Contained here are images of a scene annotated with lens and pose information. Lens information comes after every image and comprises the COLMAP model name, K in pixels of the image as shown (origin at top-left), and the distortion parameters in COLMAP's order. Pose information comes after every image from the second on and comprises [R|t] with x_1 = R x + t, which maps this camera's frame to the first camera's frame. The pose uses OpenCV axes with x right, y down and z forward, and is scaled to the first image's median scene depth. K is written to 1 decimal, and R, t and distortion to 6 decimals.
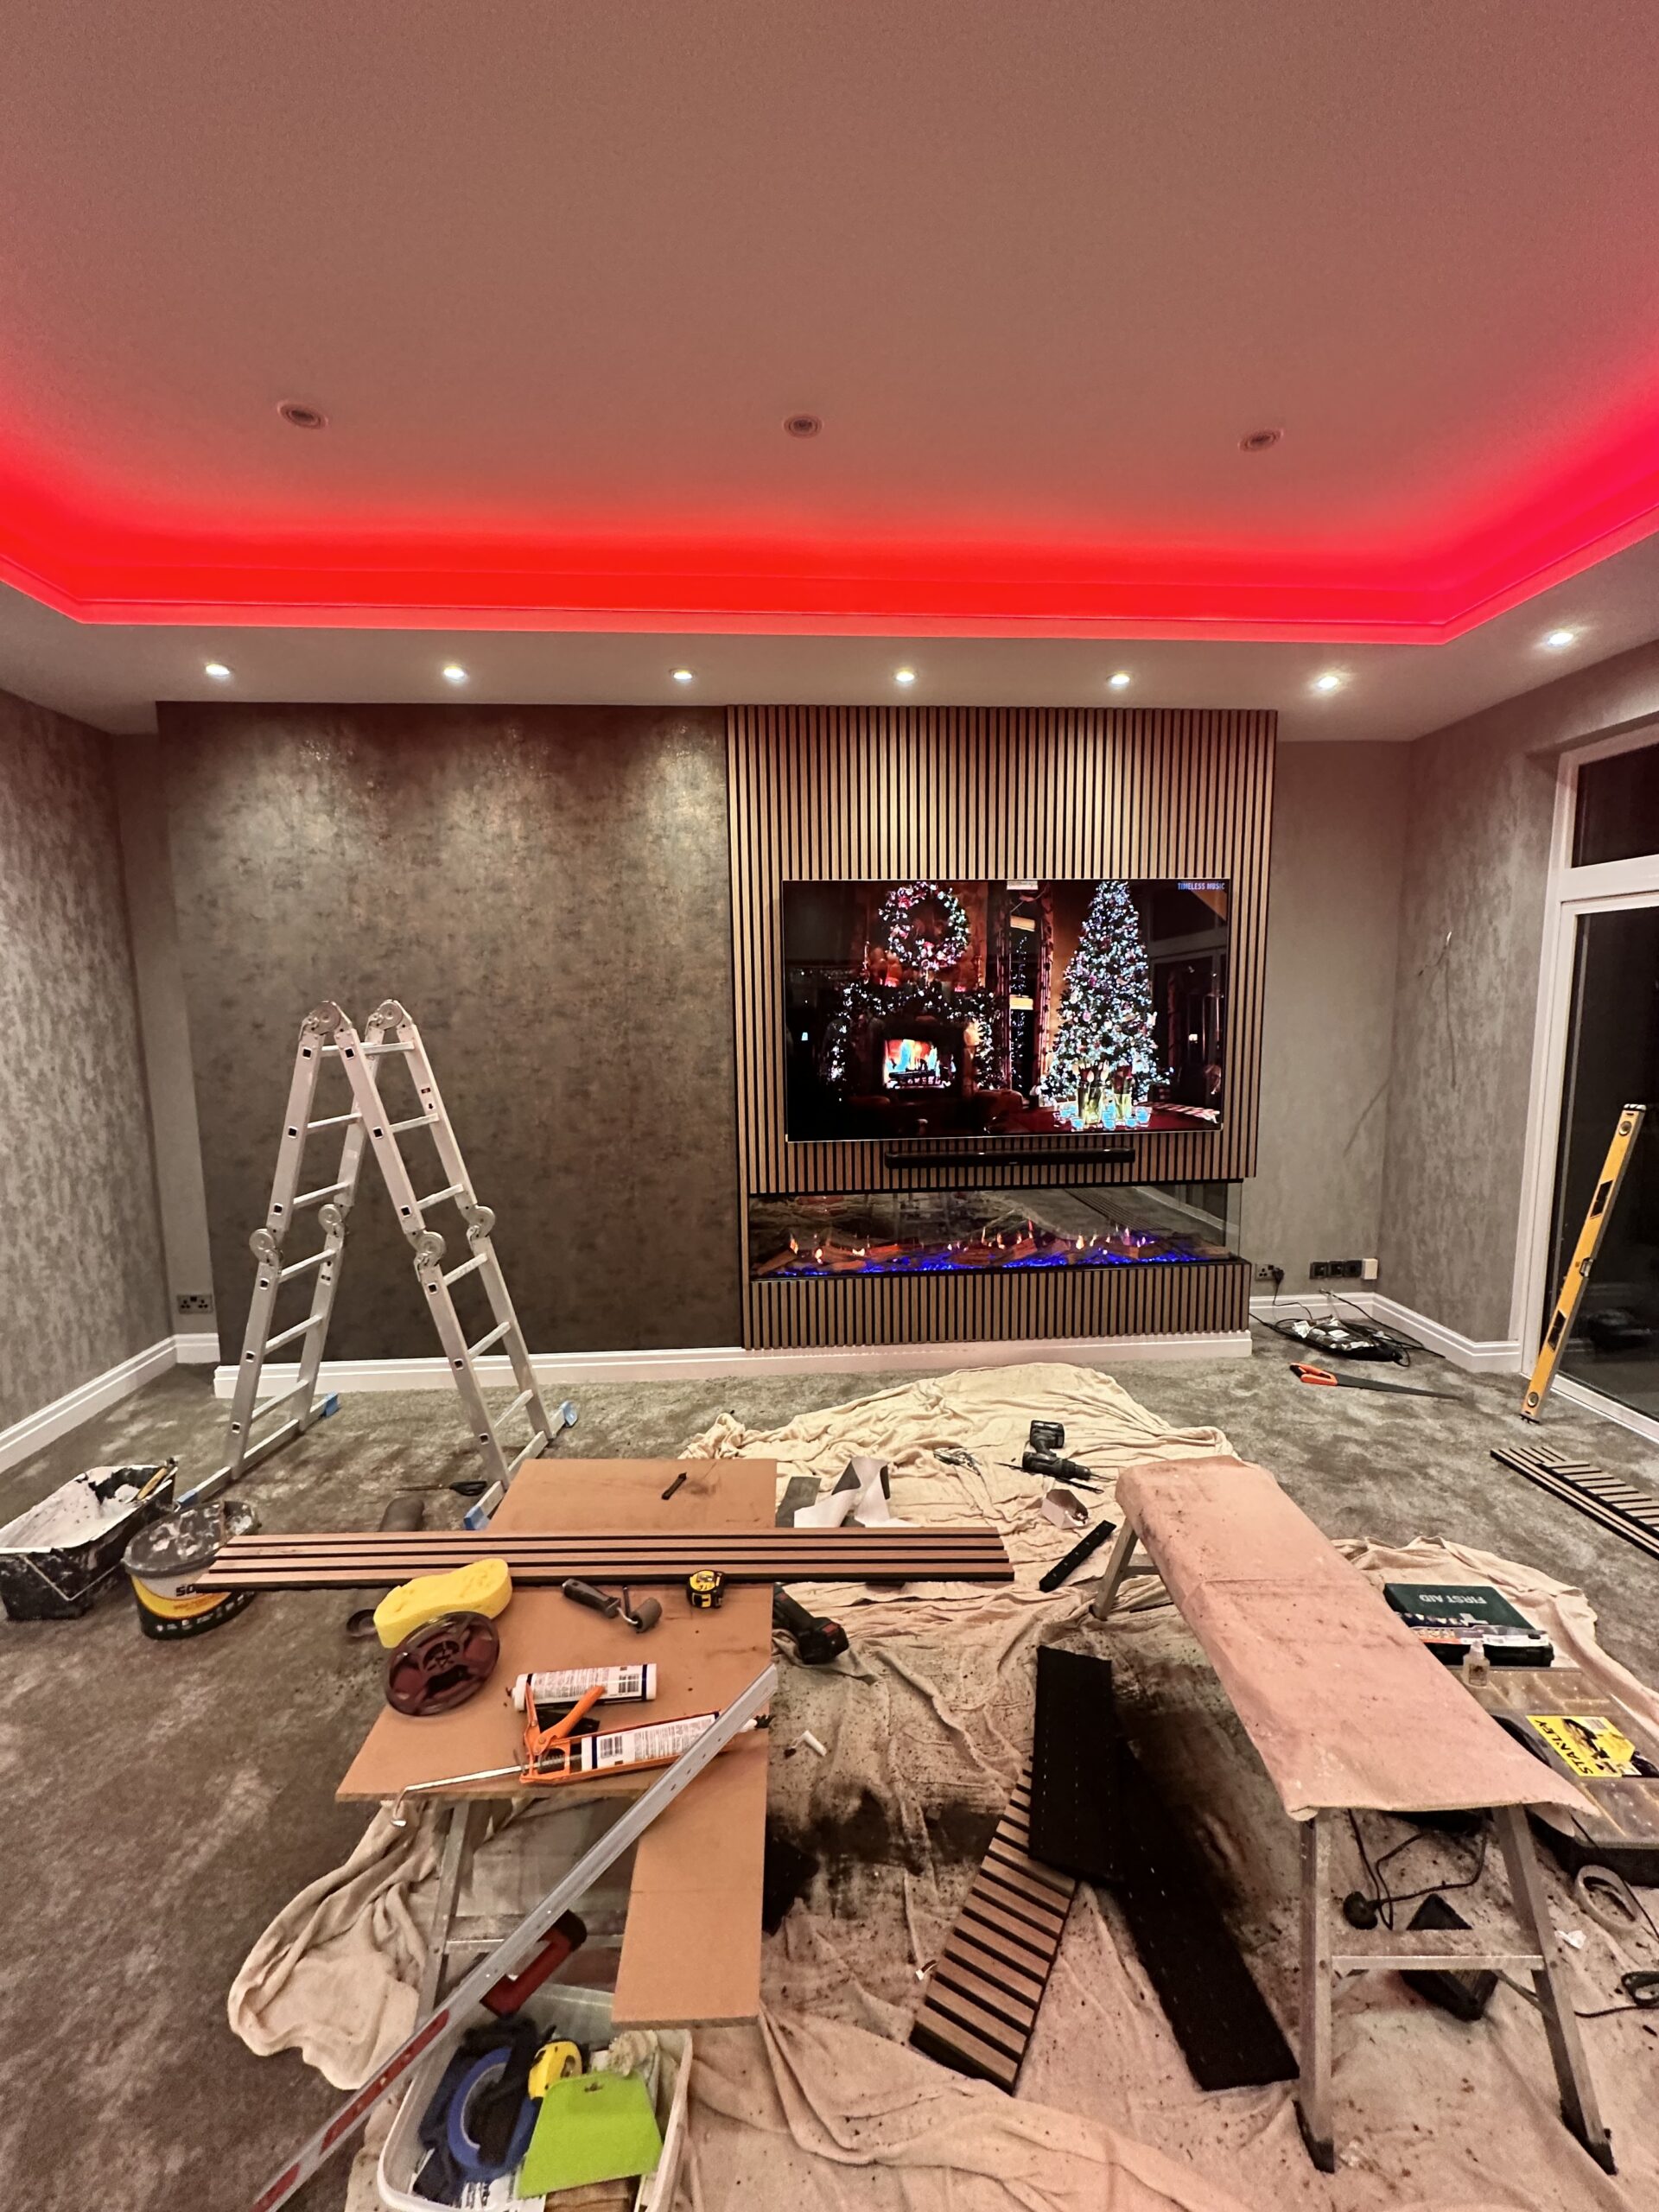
lens RADIAL K [[880.1, 0, 823.0], [0, 880.1, 1106.0], [0, 0, 1]] dist [-0.002374, 0.000734]
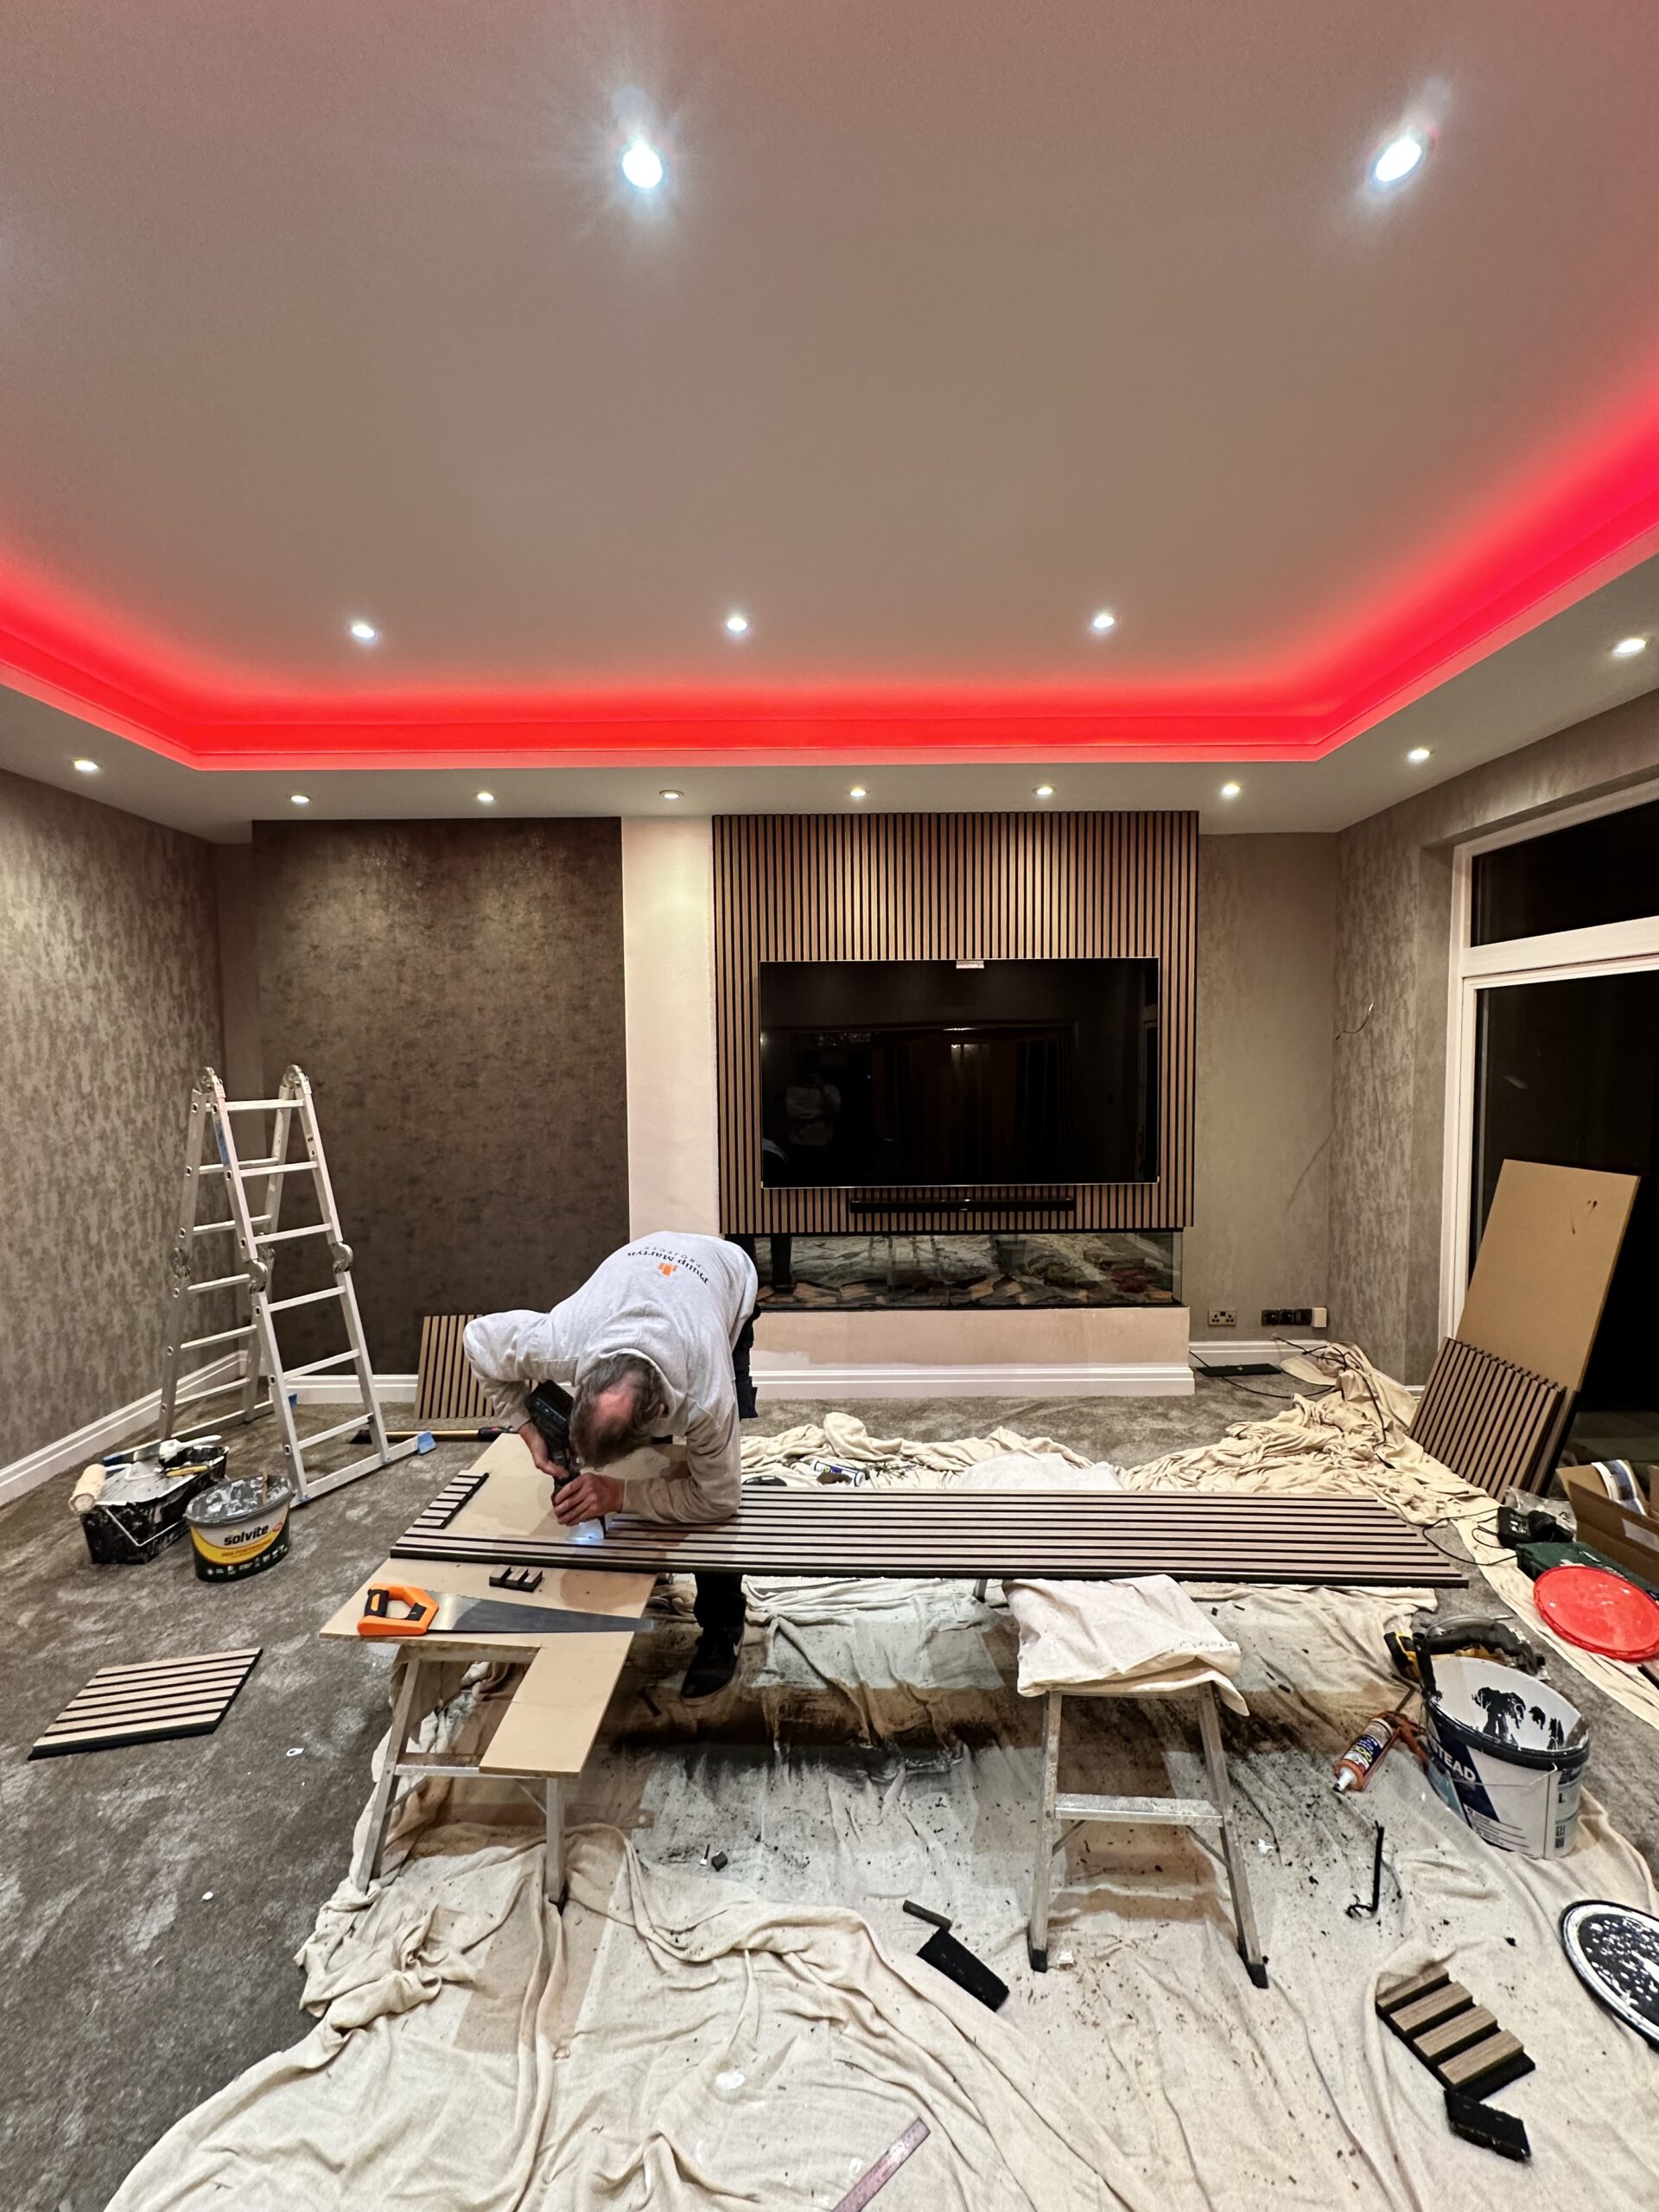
lens RADIAL K [[880.1, 0, 823.8], [0, 880.1, 1105.3], [0, 0, 1]] dist [-0.002374, 0.000734]
pose [[0.997853, 0.006558, -0.065165, 0.116207], [-0.010936, 0.997689, -0.067060, 0.009971], [0.064574, 0.067629, 0.995619, -0.139134]]
